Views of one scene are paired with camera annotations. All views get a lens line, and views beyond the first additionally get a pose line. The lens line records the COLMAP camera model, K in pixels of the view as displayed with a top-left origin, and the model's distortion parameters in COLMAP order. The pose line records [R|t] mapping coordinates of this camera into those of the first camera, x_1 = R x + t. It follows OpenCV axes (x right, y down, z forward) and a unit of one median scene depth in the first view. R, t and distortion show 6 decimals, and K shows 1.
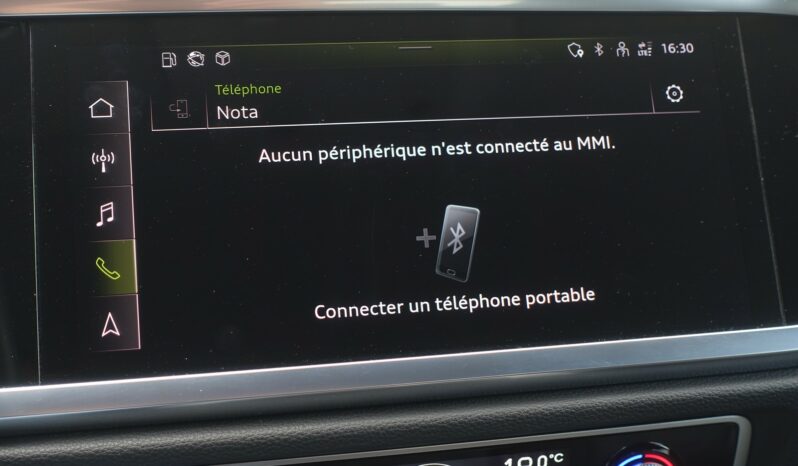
lens RADIAL K [[1138.6, 0, 403.1], [0, 1138.6, 232.4], [0, 0, 1]] dist [-0.060231, 0.000000]
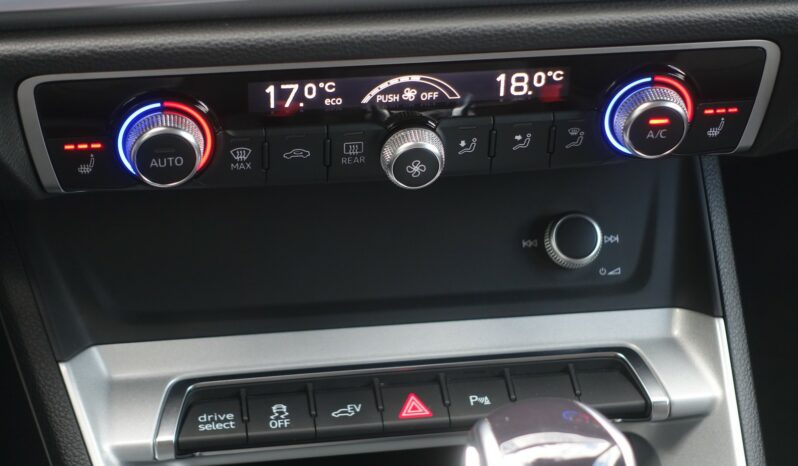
lens RADIAL K [[1672.8, 0, 395.3], [0, 1672.8, 232.2], [0, 0, 1]] dist [-0.127667, 0.000000]
pose [[0.998019, 0.050507, -0.037499, 0.070151], [-0.036371, 0.949674, 0.311121, -0.099077], [0.051326, -0.309140, 0.949630, -0.329957]]
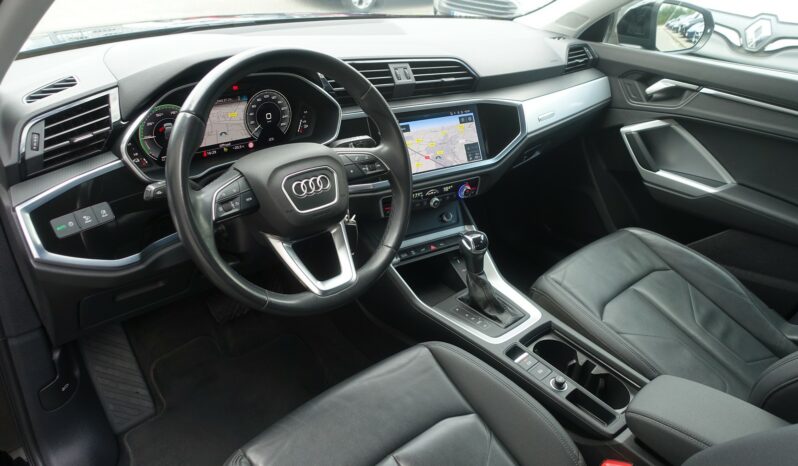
lens RADIAL K [[543.9, 0, 399.3], [0, 543.9, 229.0], [0, 0, 1]] dist [-0.008916, 0.001667]
pose [[0.942502, -0.129884, 0.307929, -1.065258], [0.063489, 0.974196, 0.216589, -0.219907], [-0.328115, -0.184585, 0.926428, -1.614756]]
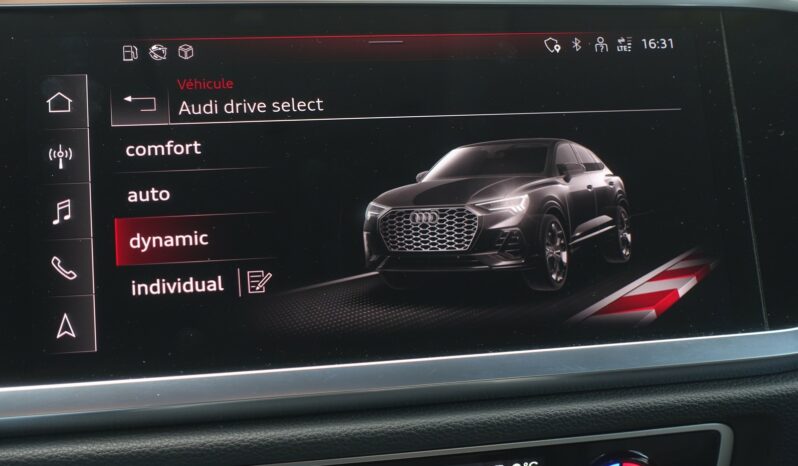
lens RADIAL K [[1138.6, 0, 401.6], [0, 1138.6, 233.7], [0, 0, 1]] dist [-0.060231, 0.000000]
pose [[0.999973, 0.004608, -0.005763, 0.032231], [-0.004619, 0.999988, -0.001898, 0.002973], [0.005755, 0.001925, 0.999982, 0.033520]]
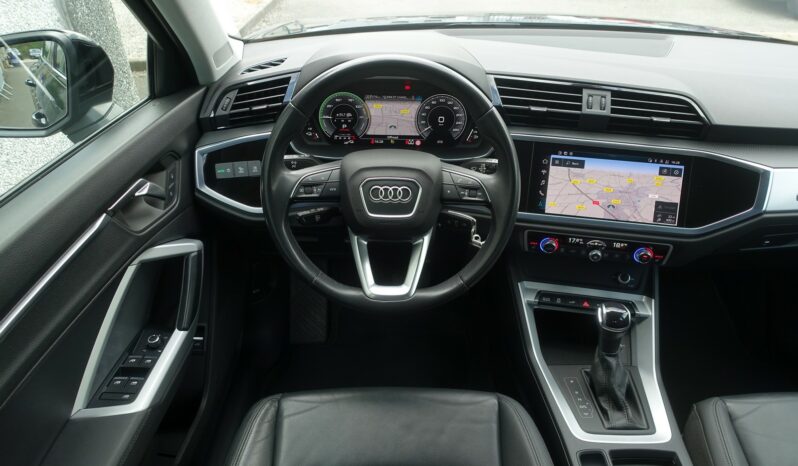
lens RADIAL K [[543.9, 0, 399.4], [0, 543.9, 228.5], [0, 0, 1]] dist [-0.008916, 0.001667]
pose [[0.926090, 0.199068, -0.320515, -0.028989], [-0.118217, 0.959807, 0.254550, -0.362462], [0.358305, -0.197846, 0.912400, -1.522576]]
